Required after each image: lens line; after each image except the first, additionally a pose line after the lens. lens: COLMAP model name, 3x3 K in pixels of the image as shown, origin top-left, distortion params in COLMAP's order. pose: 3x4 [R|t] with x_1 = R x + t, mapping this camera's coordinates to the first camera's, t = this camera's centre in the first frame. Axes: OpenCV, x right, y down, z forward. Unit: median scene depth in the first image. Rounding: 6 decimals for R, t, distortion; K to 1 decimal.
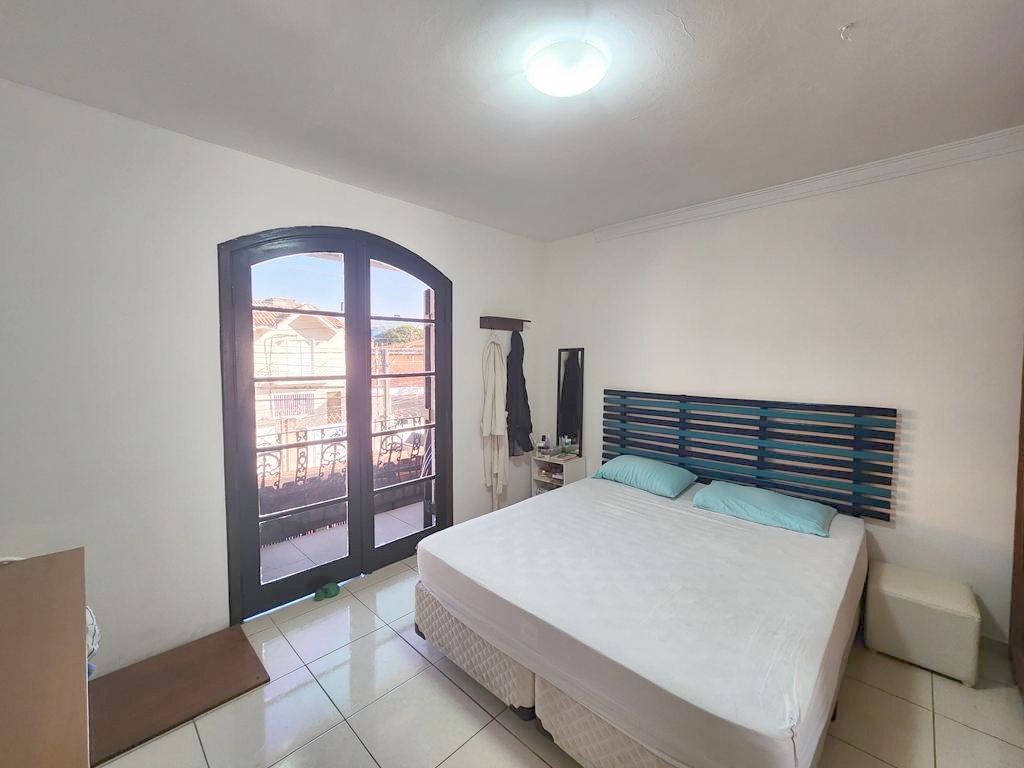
lens RADIAL K [[421.1, 0, 513.8], [0, 421.1, 379.0], [0, 0, 1]] dist [0.000132, -0.000142]
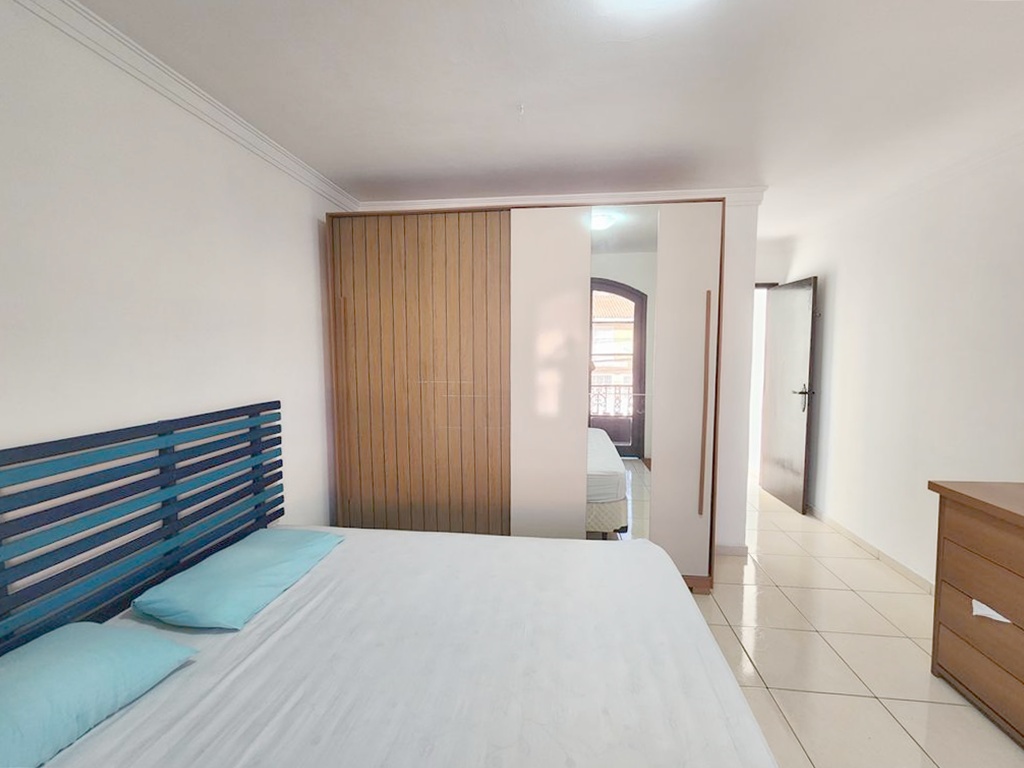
lens RADIAL K [[421.1, 0, 516.7], [0, 421.1, 382.8], [0, 0, 1]] dist [0.000132, -0.000142]
pose [[-0.609282, -0.050492, 0.791345, -0.191444], [0.061944, 0.991890, 0.110981, -0.041940], [-0.790531, 0.116638, -0.601213, 1.048950]]
